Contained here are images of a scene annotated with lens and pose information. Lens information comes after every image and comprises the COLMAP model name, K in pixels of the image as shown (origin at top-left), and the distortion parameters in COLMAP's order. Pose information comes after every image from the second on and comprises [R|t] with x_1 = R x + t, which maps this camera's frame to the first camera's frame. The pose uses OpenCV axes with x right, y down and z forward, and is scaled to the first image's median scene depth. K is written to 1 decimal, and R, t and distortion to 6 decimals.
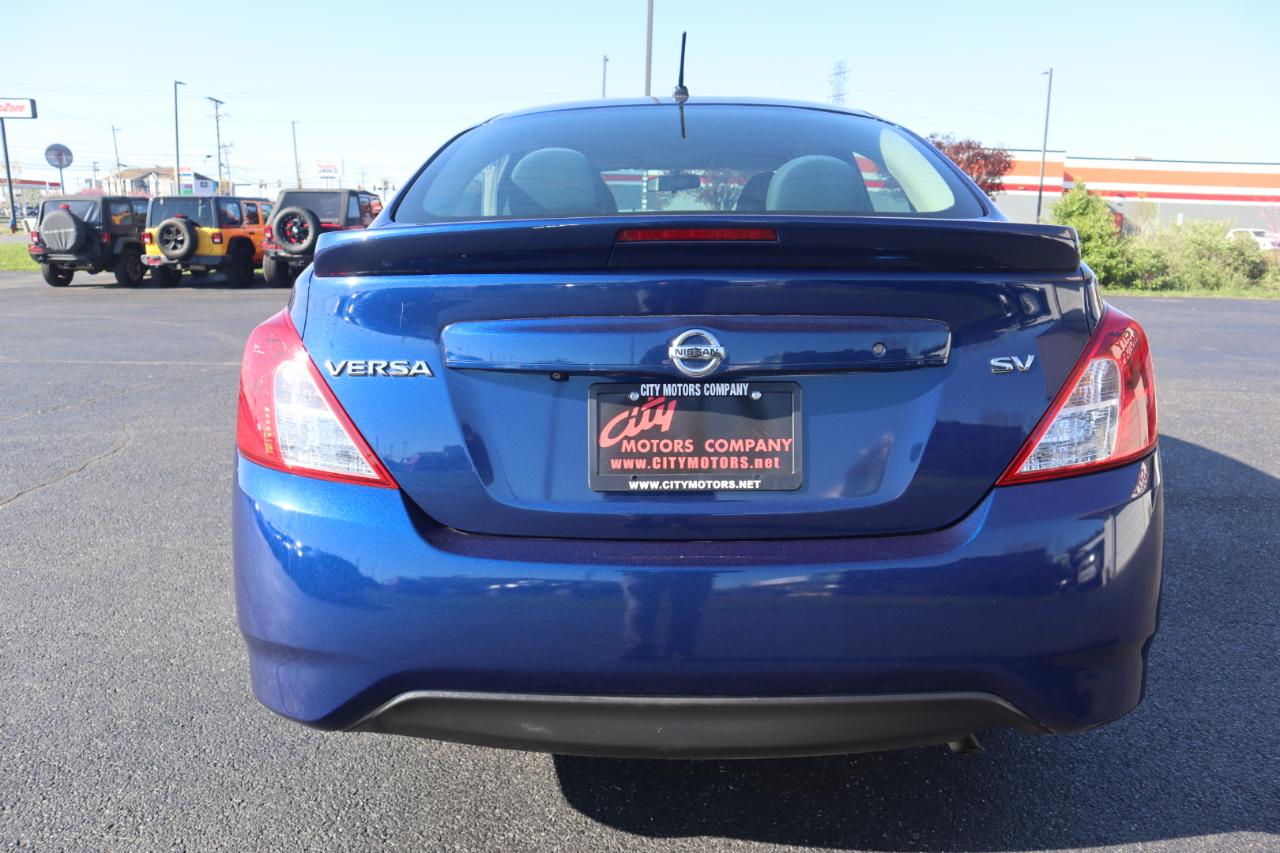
lens RADIAL K [[890.4, 0, 640.0], [0, 890.4, 426.5], [0, 0, 1]] dist [-0.116285, 0.070118]
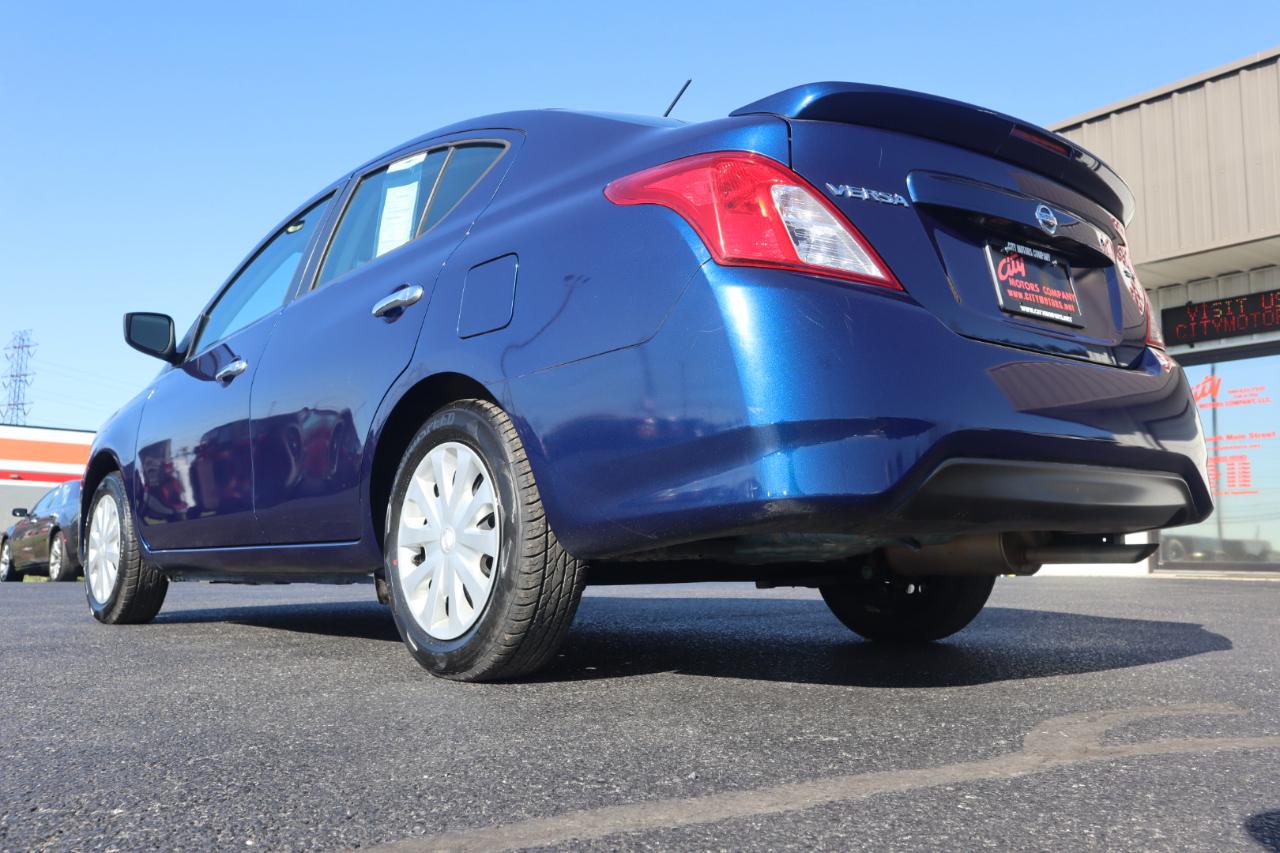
lens RADIAL K [[1152.3, 0, 640.0], [0, 1152.3, 426.5], [0, 0, 1]] dist [-0.022870, 0.017706]
pose [[0.745469, 0.078268, 0.661929, -1.569024], [0.147181, 0.949240, -0.277997, 0.630912], [-0.650087, 0.304661, 0.696109, 0.221484]]
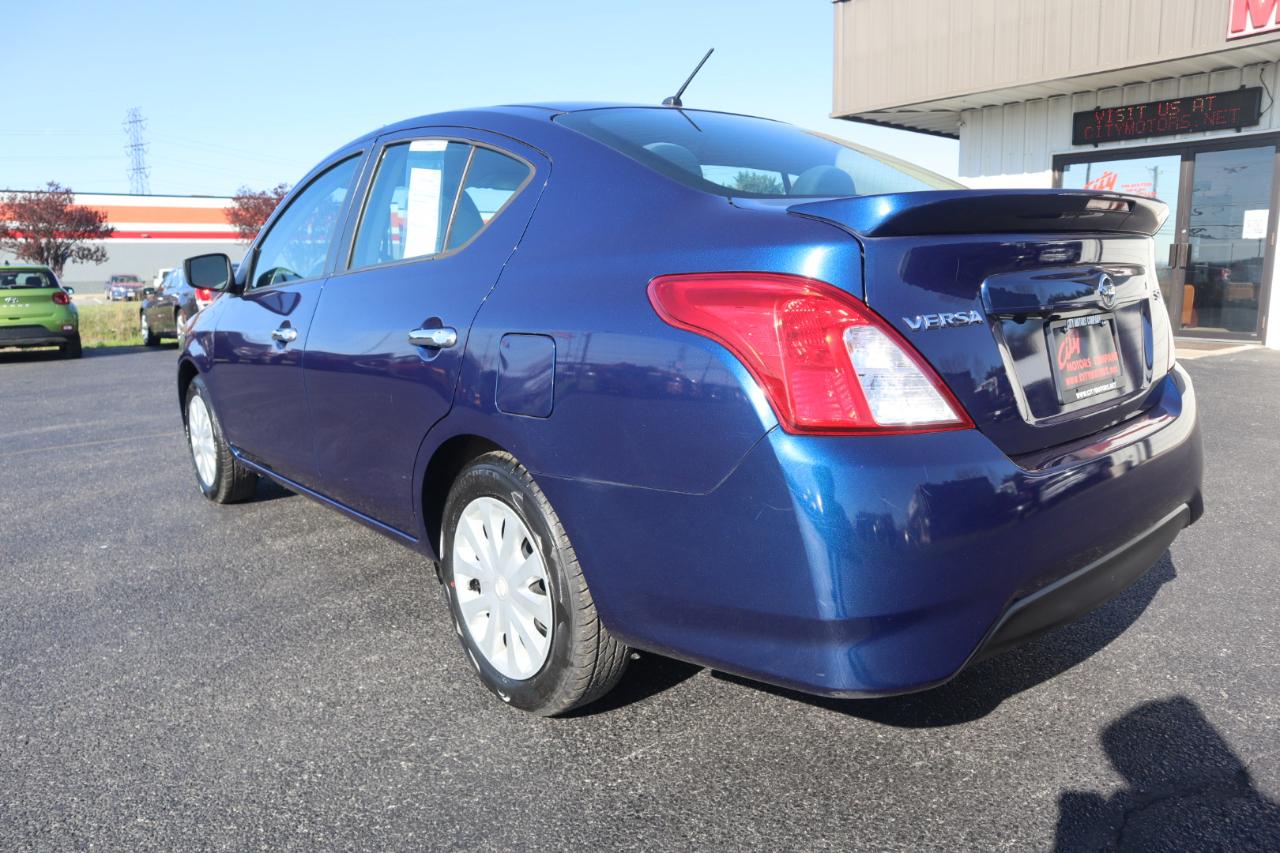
lens RADIAL K [[890.4, 0, 640.0], [0, 890.4, 426.5], [0, 0, 1]] dist [-0.116285, 0.070118]
pose [[0.739964, -0.136387, 0.658674, -1.328822], [0.176337, 0.984313, 0.005715, -0.010711], [-0.649121, 0.111920, 0.752407, 0.461473]]
